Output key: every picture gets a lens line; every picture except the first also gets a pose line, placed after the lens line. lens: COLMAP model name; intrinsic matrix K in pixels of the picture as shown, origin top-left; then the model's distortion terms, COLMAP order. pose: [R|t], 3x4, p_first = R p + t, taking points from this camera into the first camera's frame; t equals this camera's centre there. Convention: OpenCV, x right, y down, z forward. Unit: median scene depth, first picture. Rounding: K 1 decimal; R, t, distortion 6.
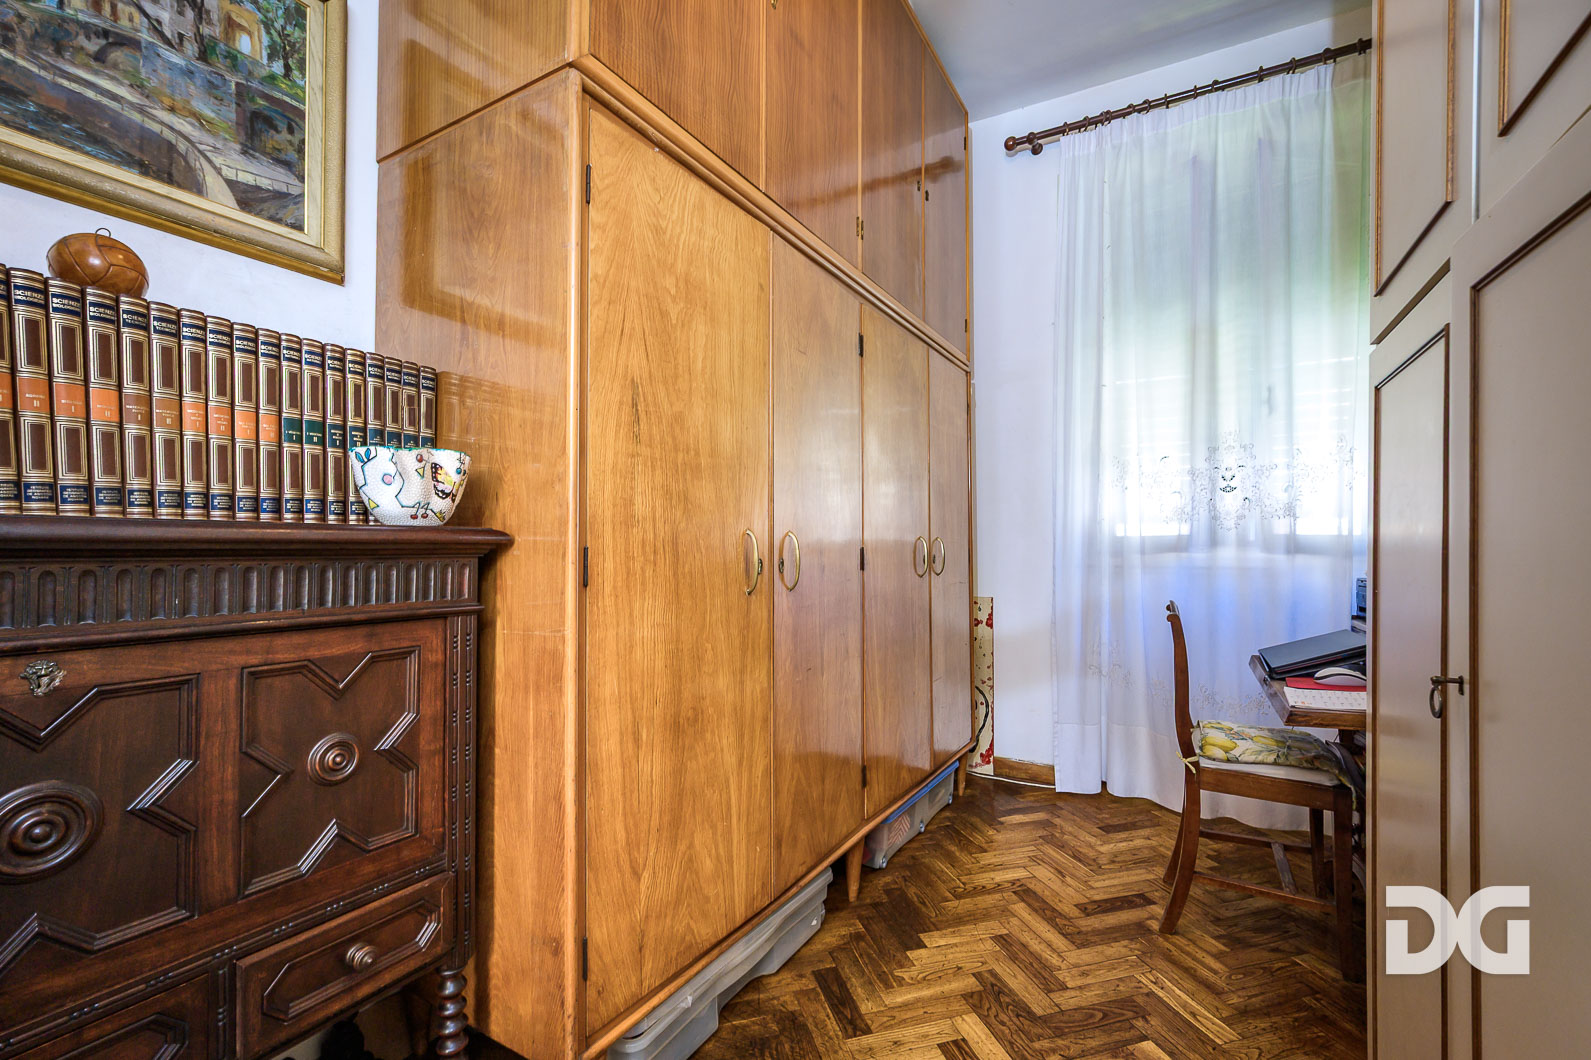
lens RADIAL K [[684.3, 0, 796.1], [0, 684.3, 537.4], [0, 0, 1]] dist [-0.002425, 0.000196]
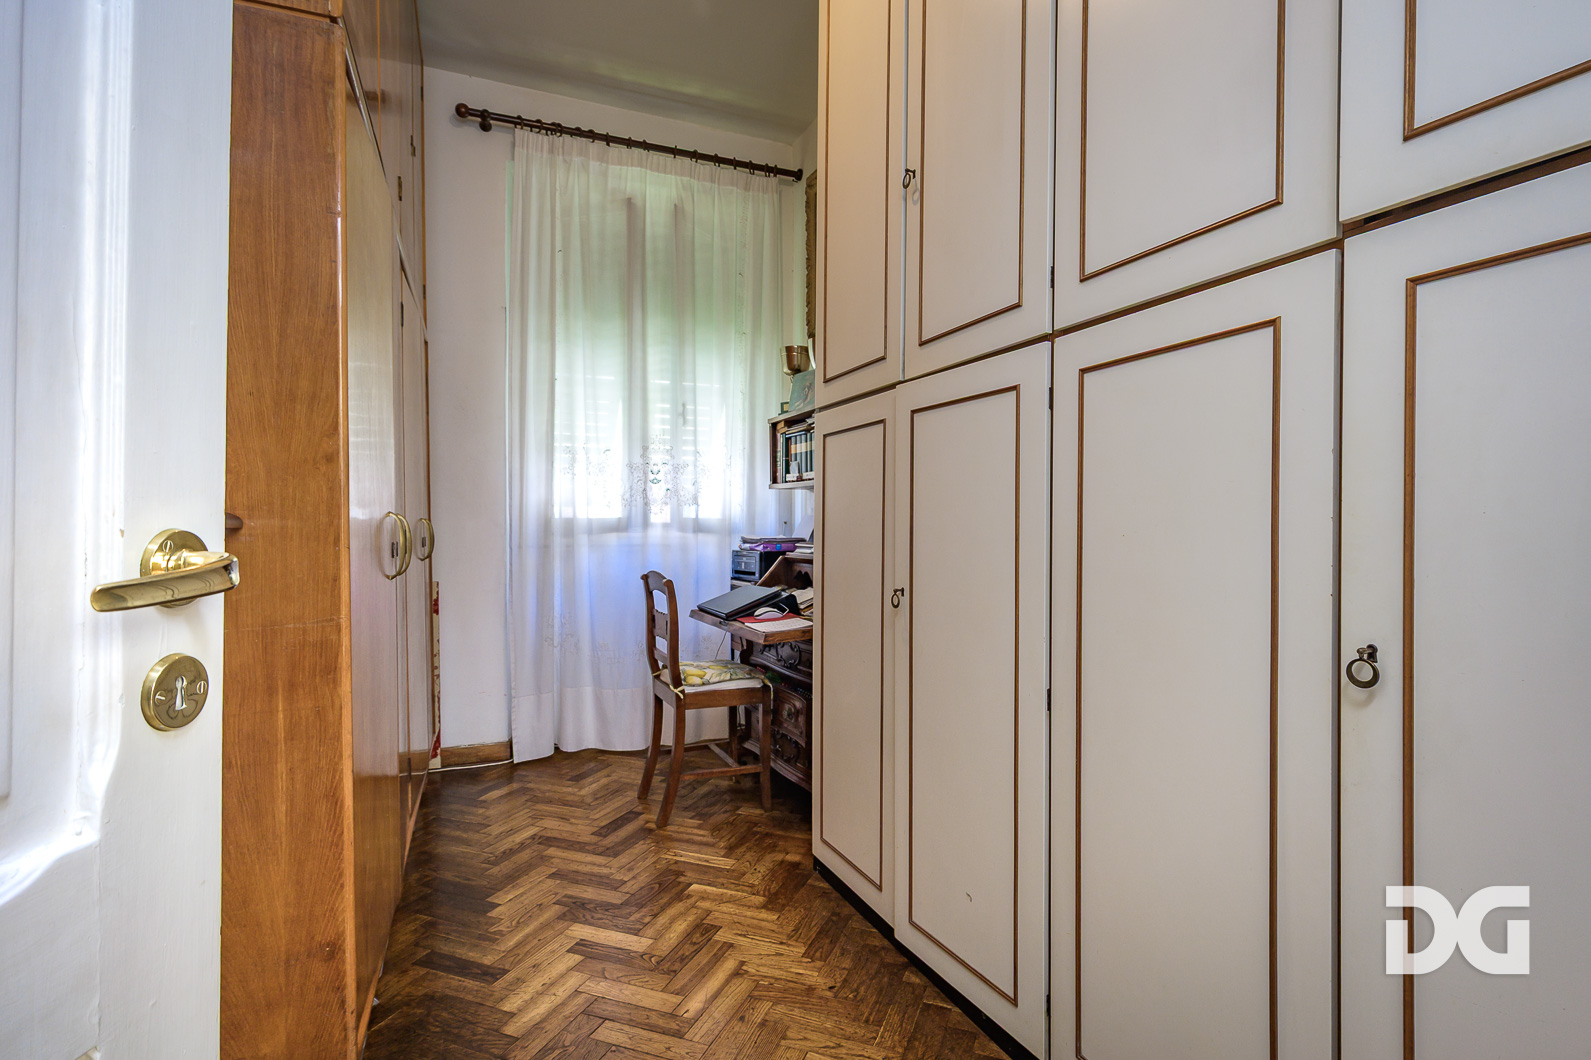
lens RADIAL K [[792.0, 0, 793.8], [0, 792.0, 528.5], [0, 0, 1]] dist [0.002857, -0.000158]
pose [[0.612924, -0.004445, 0.790129, -0.438345], [-0.007870, 0.999900, 0.011730, -0.004553], [-0.790103, -0.013408, 0.612828, -0.096885]]
